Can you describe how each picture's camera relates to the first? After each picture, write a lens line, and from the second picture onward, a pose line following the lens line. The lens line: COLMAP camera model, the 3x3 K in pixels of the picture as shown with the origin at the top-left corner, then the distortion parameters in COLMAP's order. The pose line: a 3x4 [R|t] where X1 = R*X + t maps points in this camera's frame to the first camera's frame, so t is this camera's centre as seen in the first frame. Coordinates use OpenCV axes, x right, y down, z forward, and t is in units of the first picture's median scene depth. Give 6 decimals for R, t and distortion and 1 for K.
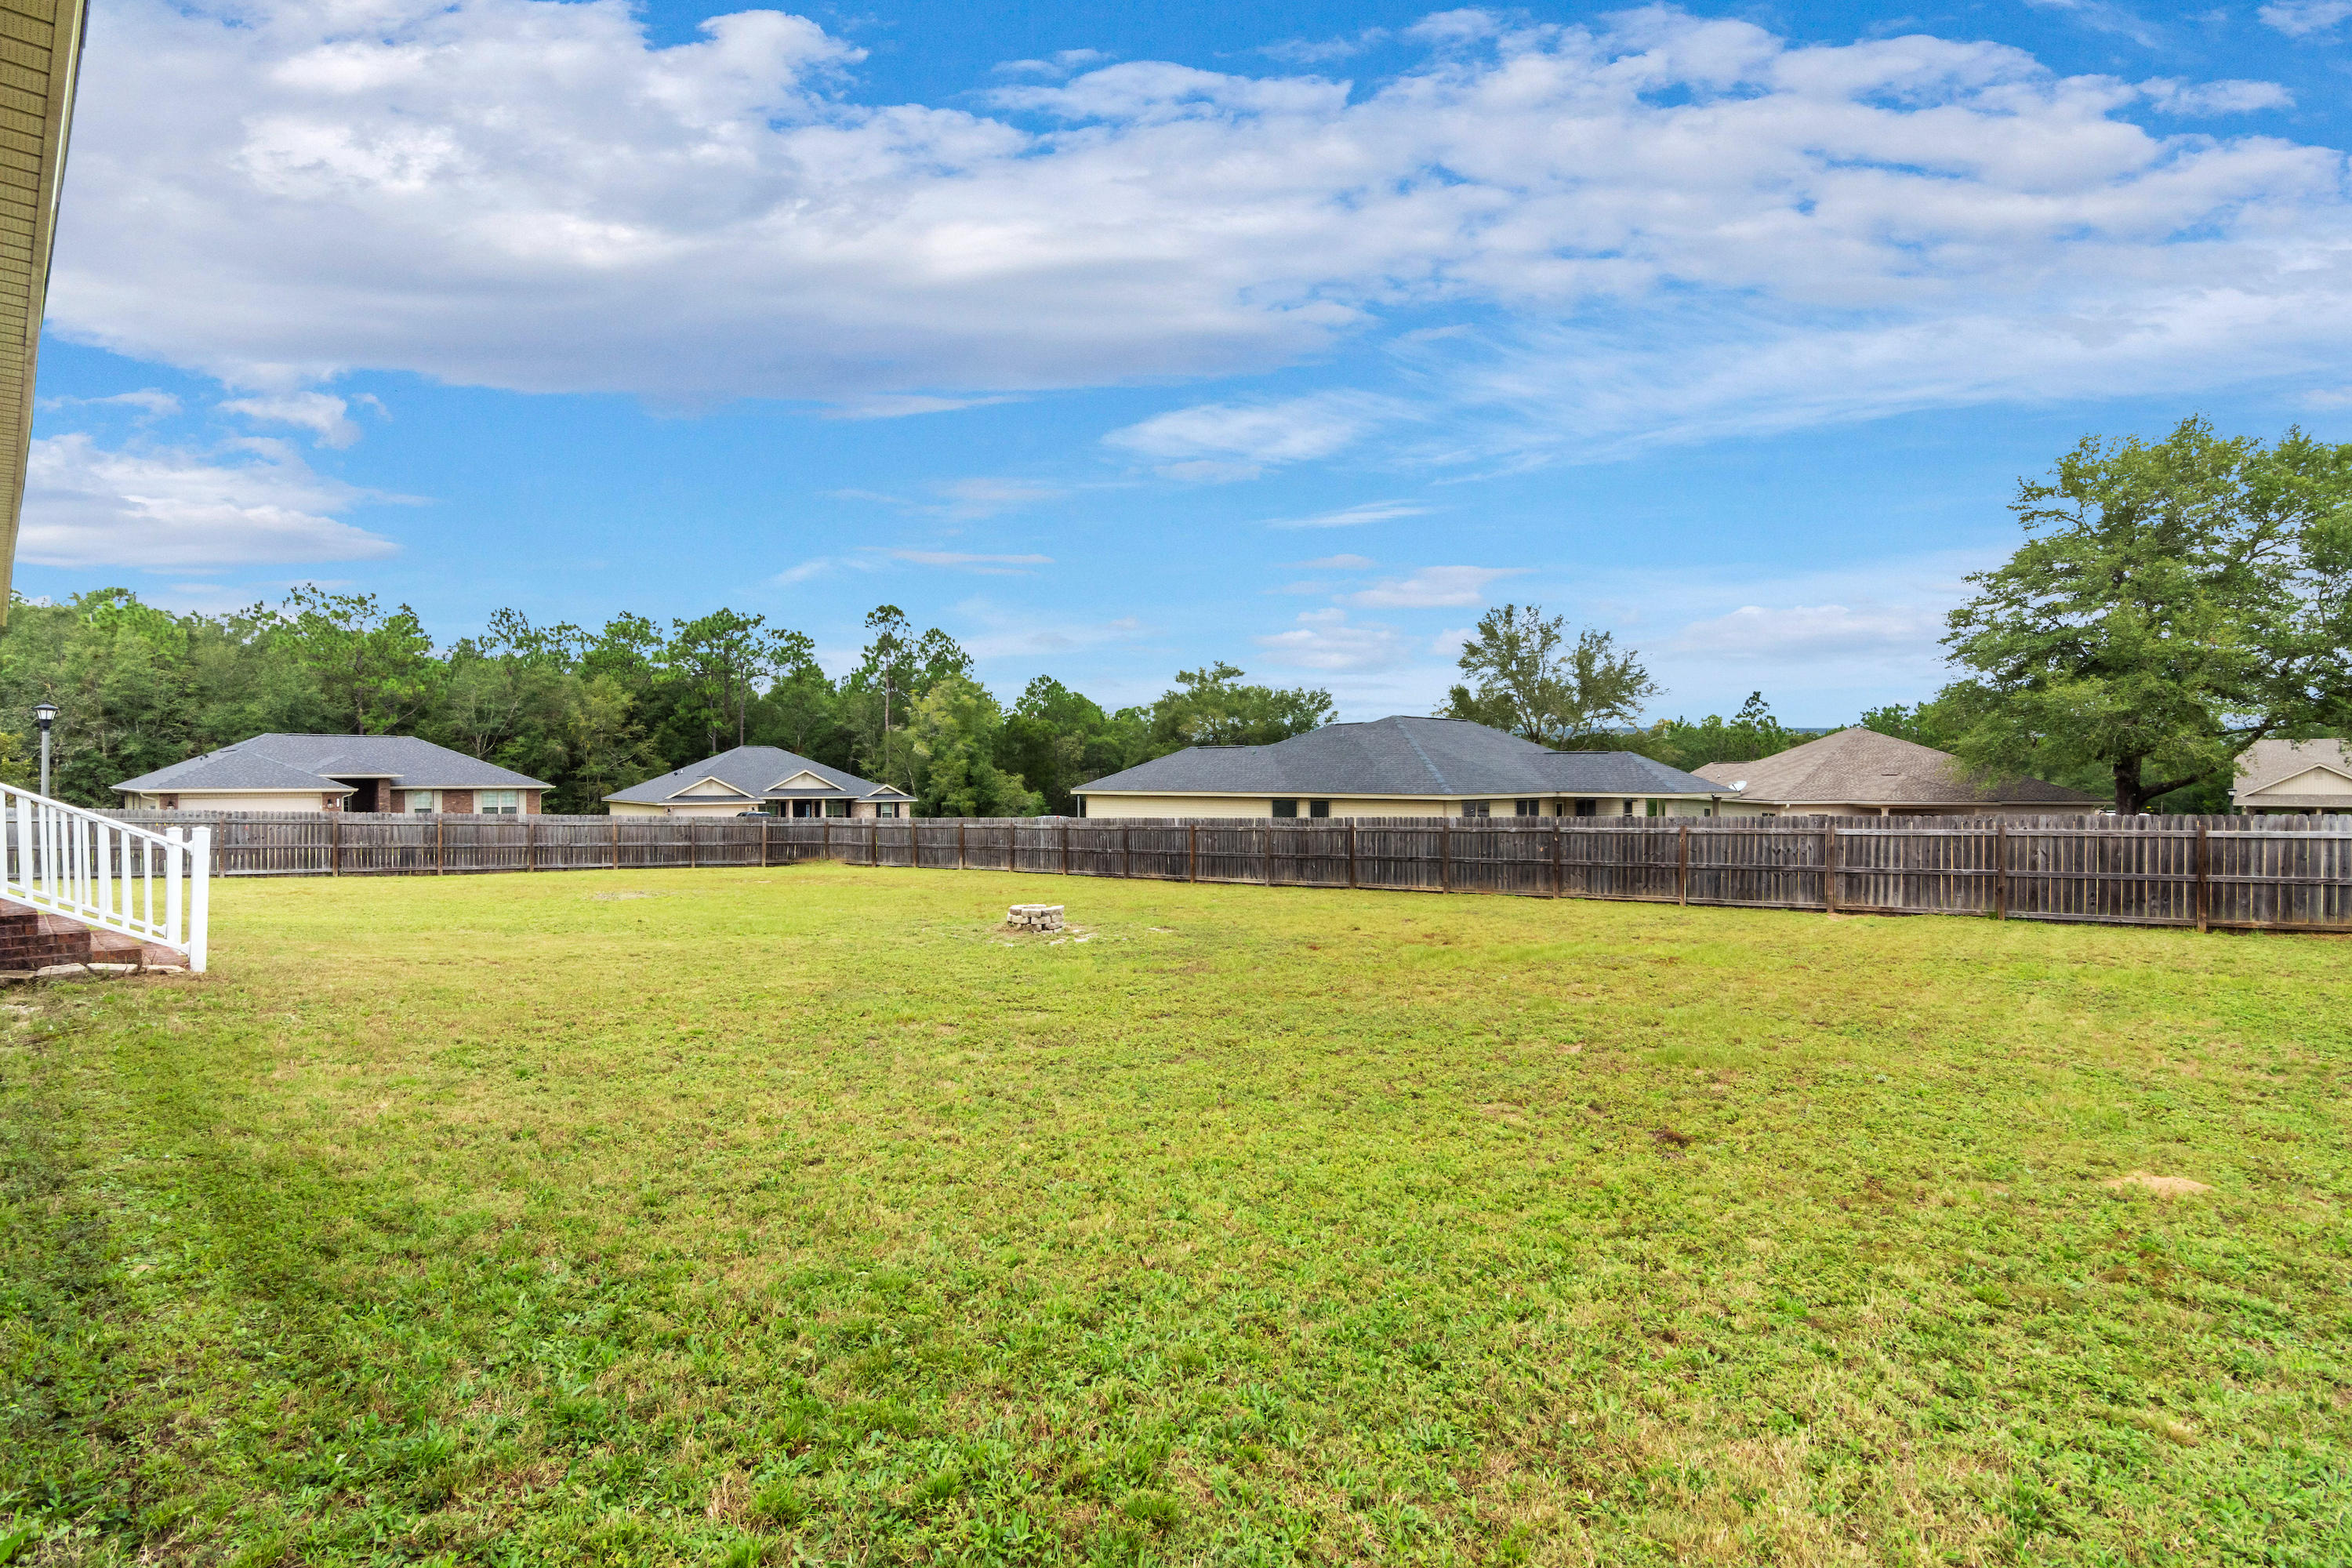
lens RADIAL K [[1138.5, 0, 1159.3], [0, 1138.5, 781.5], [0, 0, 1]] dist [0.005996, -0.000273]
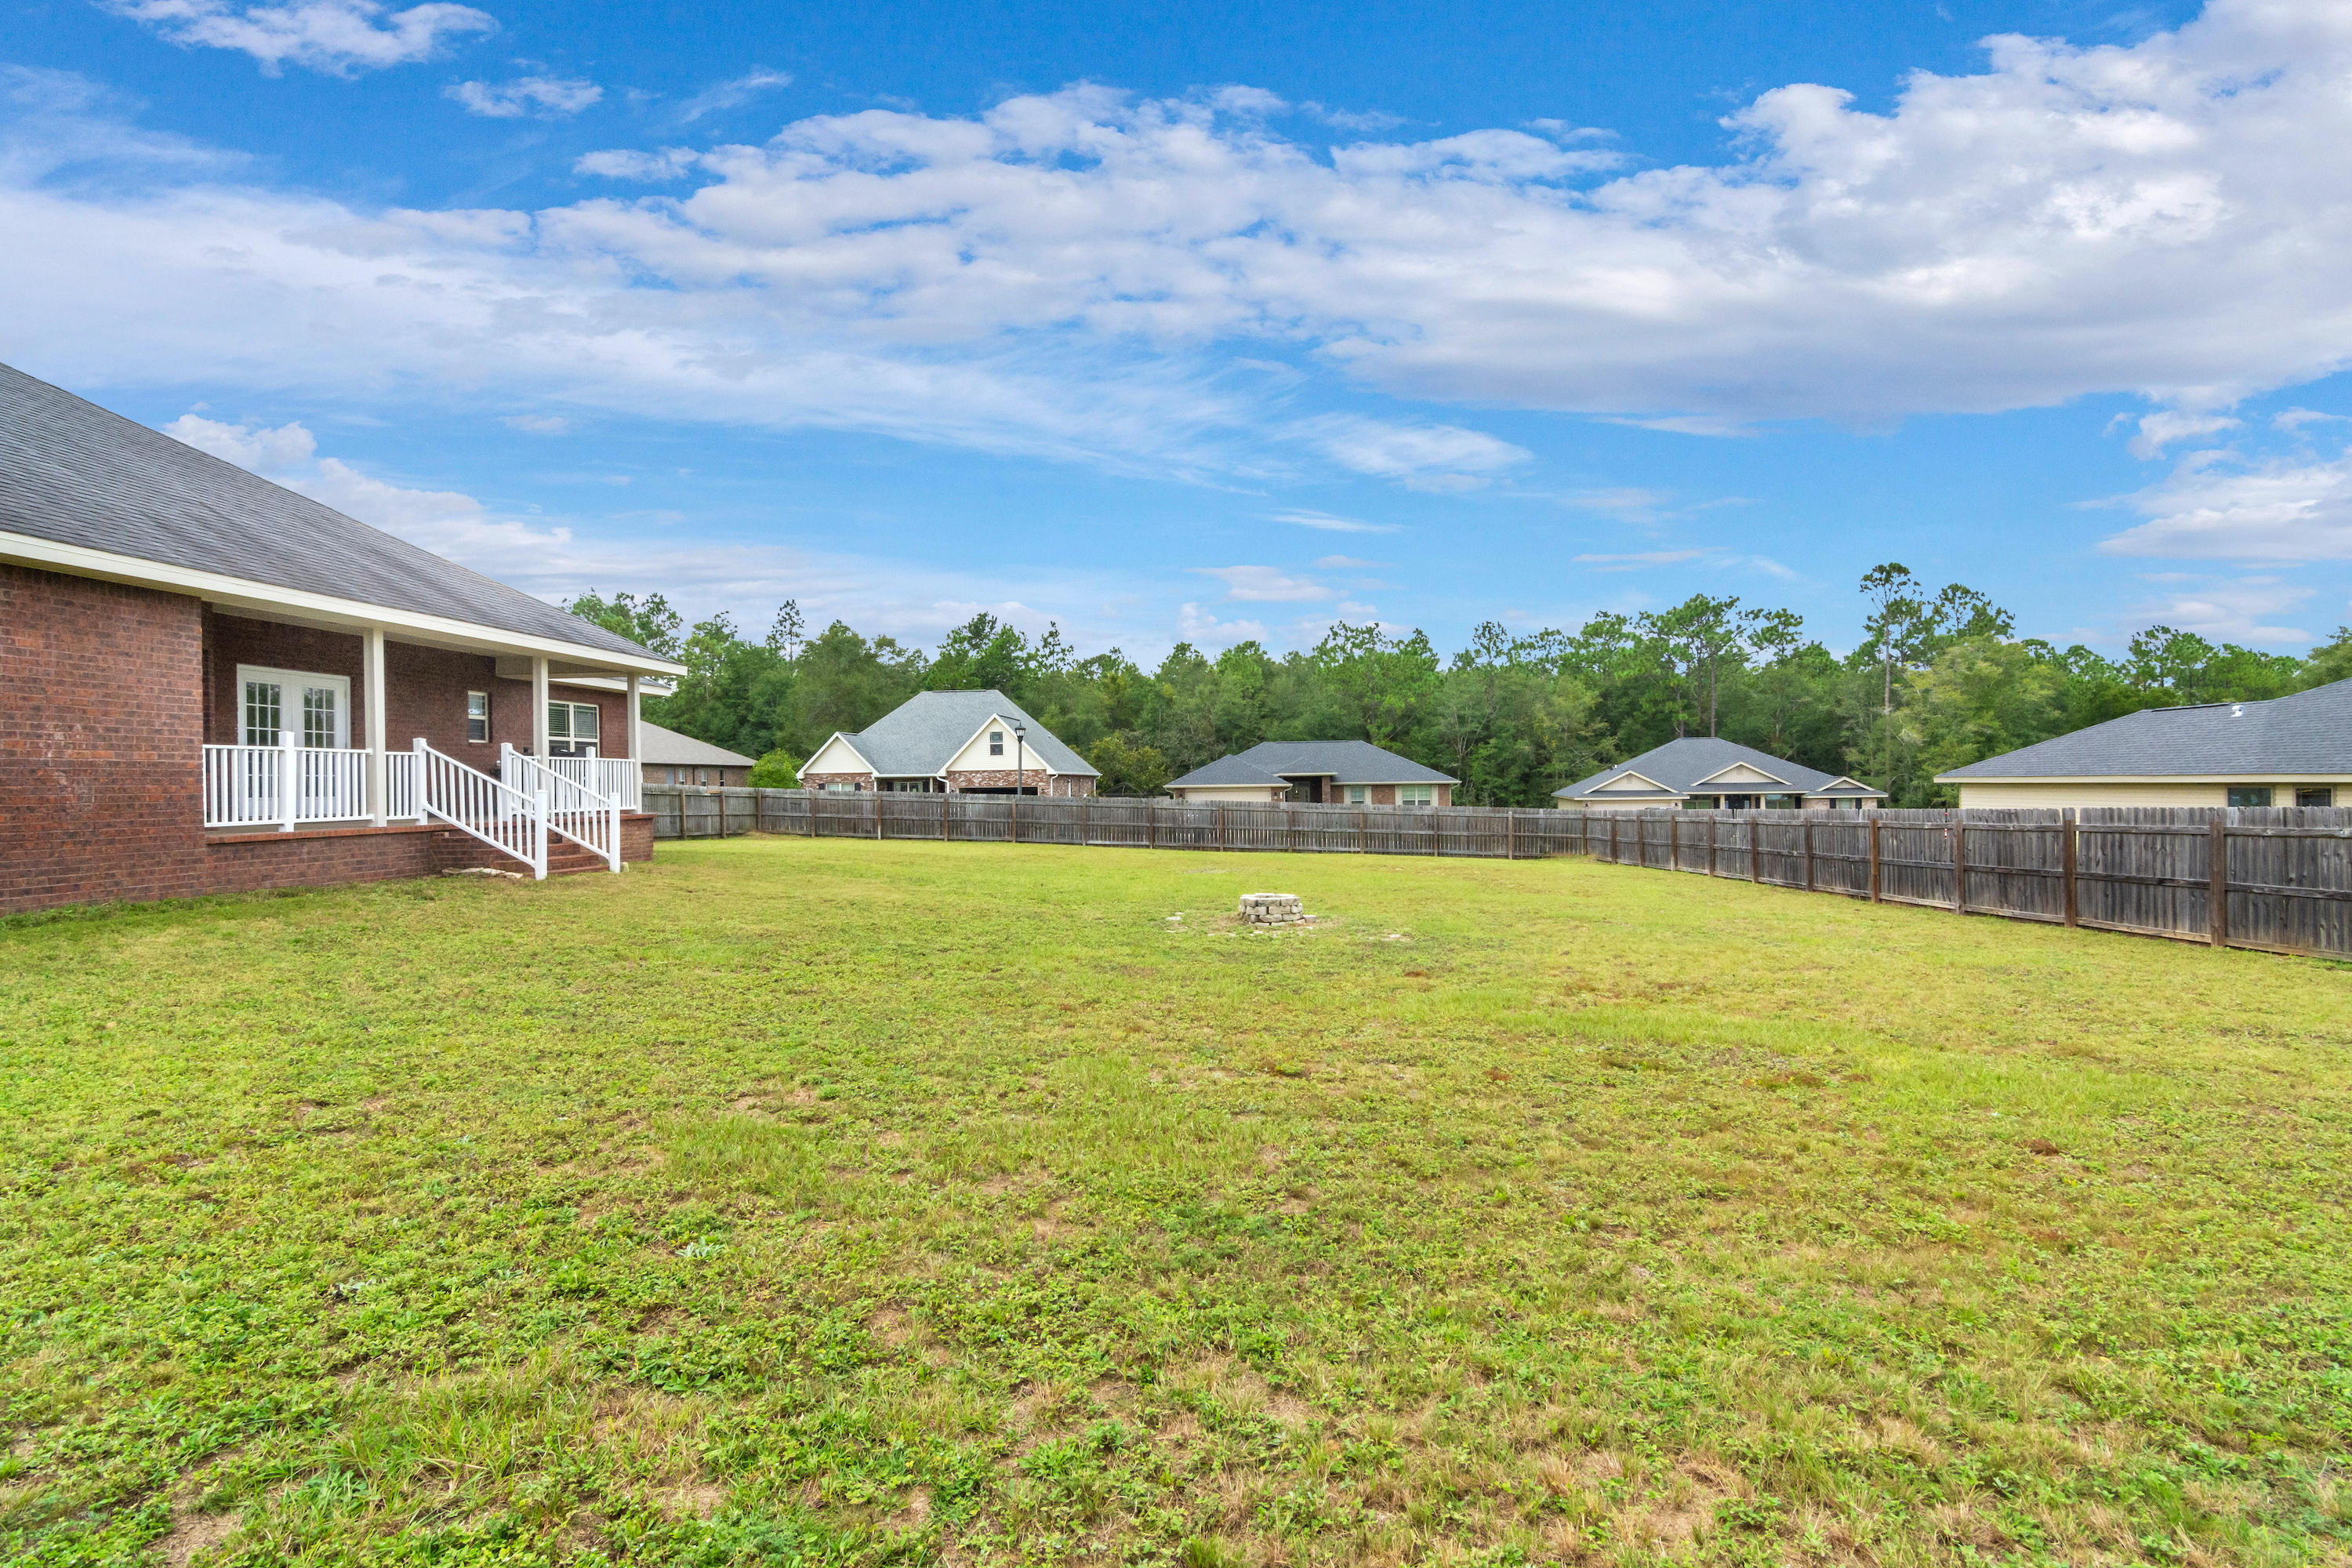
lens RADIAL K [[1138.5, 0, 1184.4], [0, 1138.5, 793.0], [0, 0, 1]] dist [0.005996, -0.000273]
pose [[0.625814, -0.002387, -0.779969, 0.104517], [0.010734, 0.999927, 0.005553, 0.004436], [0.779899, -0.011847, 0.625793, 0.074920]]
